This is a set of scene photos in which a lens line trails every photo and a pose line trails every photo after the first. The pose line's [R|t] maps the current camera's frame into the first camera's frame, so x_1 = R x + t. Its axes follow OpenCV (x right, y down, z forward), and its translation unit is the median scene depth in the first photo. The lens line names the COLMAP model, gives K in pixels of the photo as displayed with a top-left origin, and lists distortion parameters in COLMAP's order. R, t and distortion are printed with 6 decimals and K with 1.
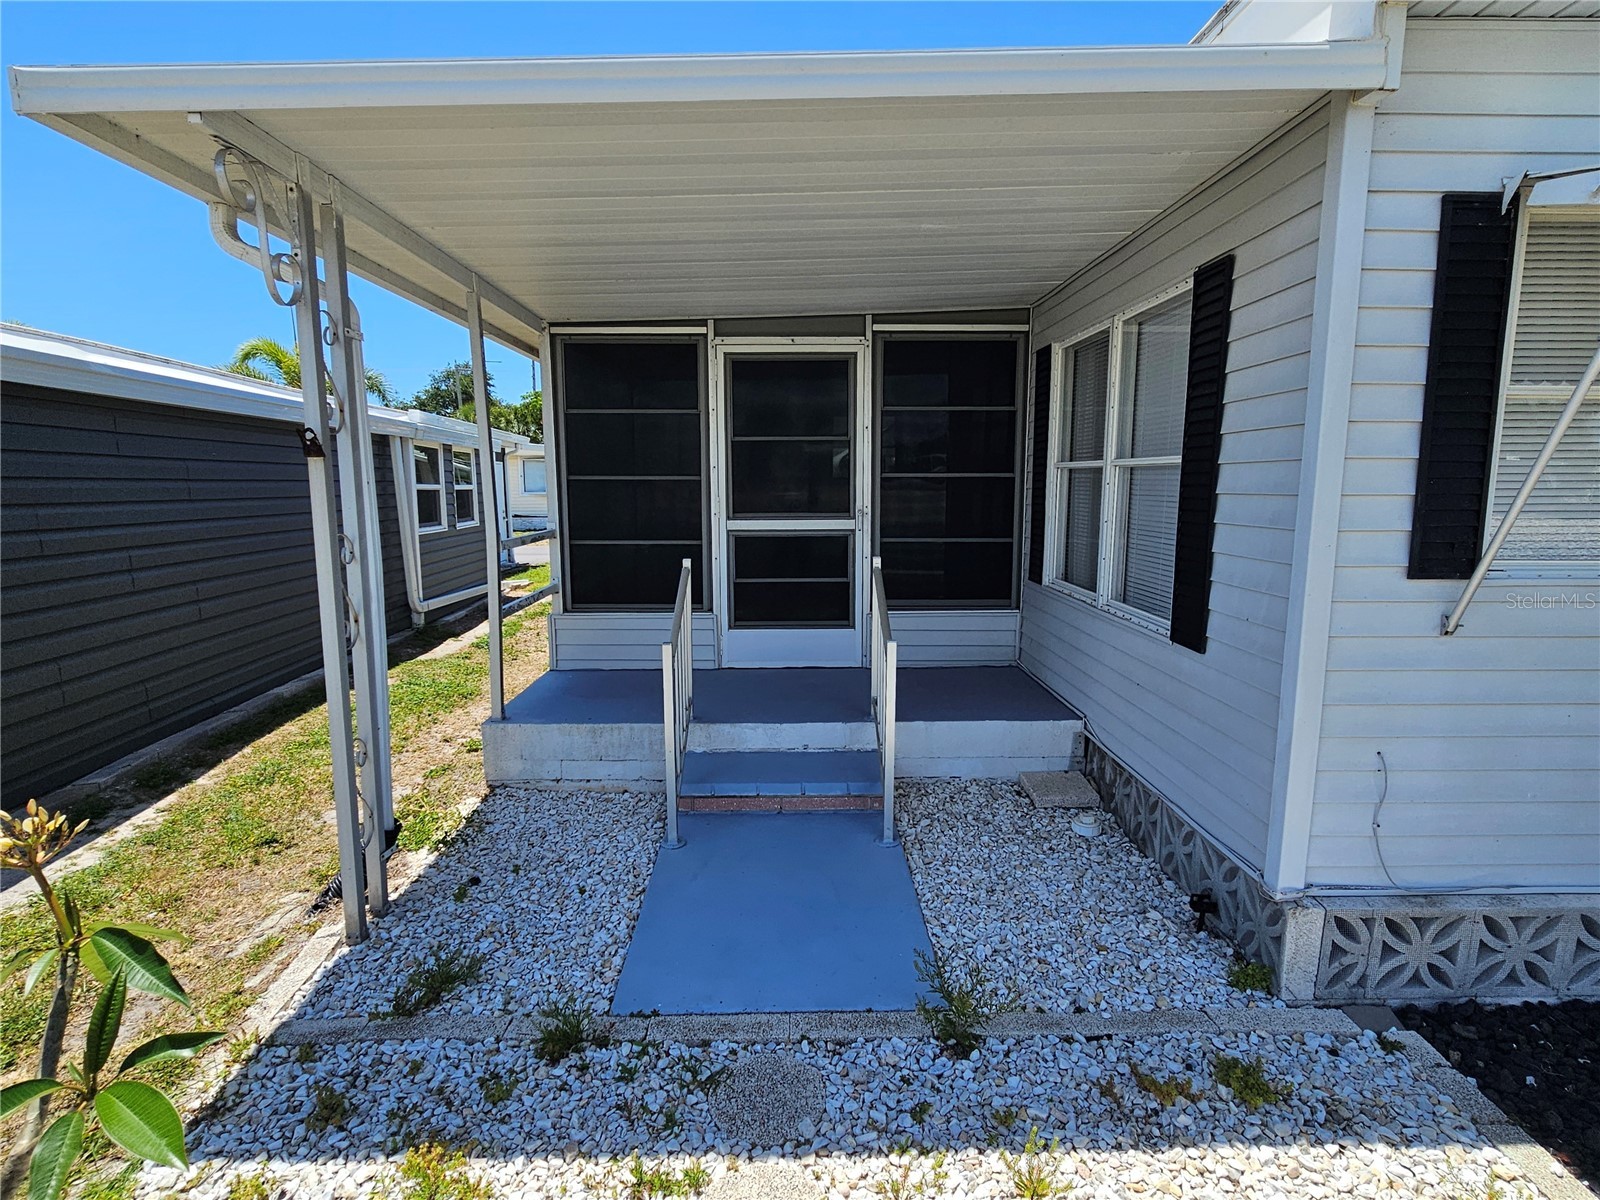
lens RADIAL K [[846.8, 0, 800.8], [0, 846.8, 602.2], [0, 0, 1]] dist [-0.004245, 0.001117]
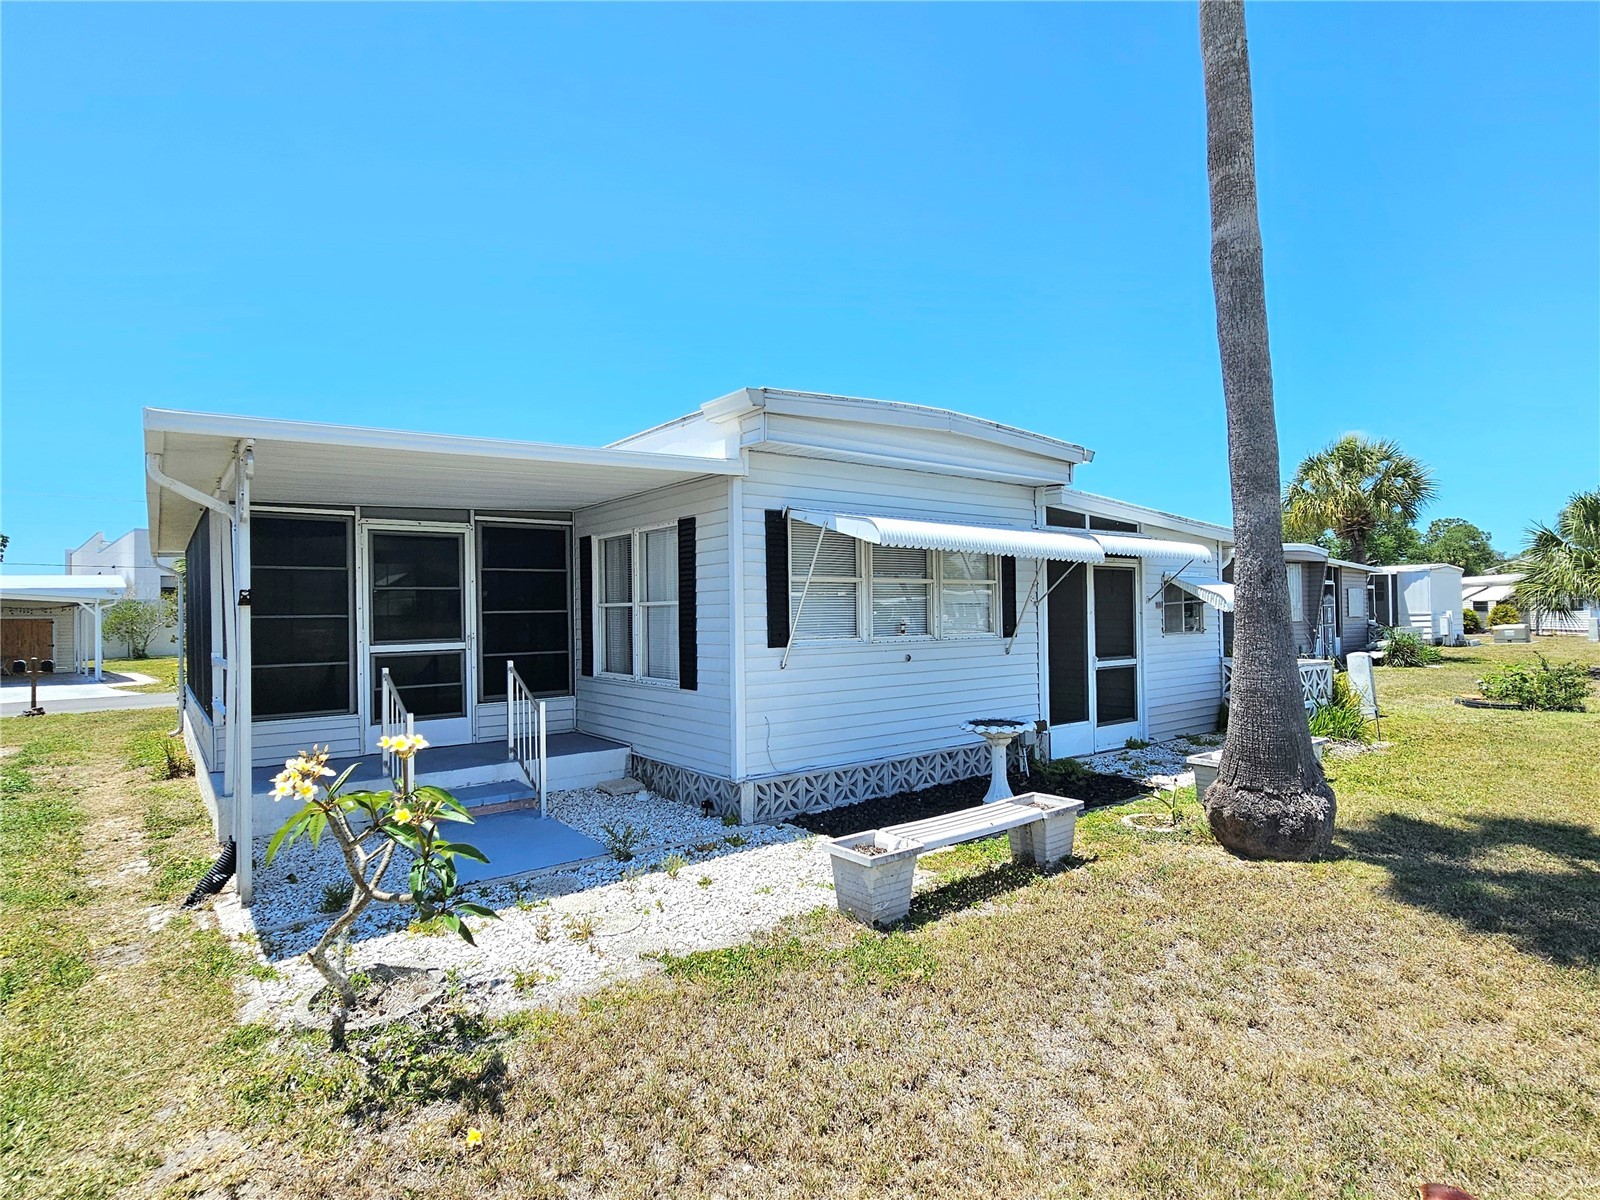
lens RADIAL K [[846.8, 0, 799.2], [0, 846.8, 602.5], [0, 0, 1]] dist [-0.004245, 0.001117]
pose [[0.798618, -0.005221, 0.601816, -0.593925], [0.101168, 0.986898, -0.125690, 0.131237], [-0.593275, 0.161263, 0.788682, -0.870713]]
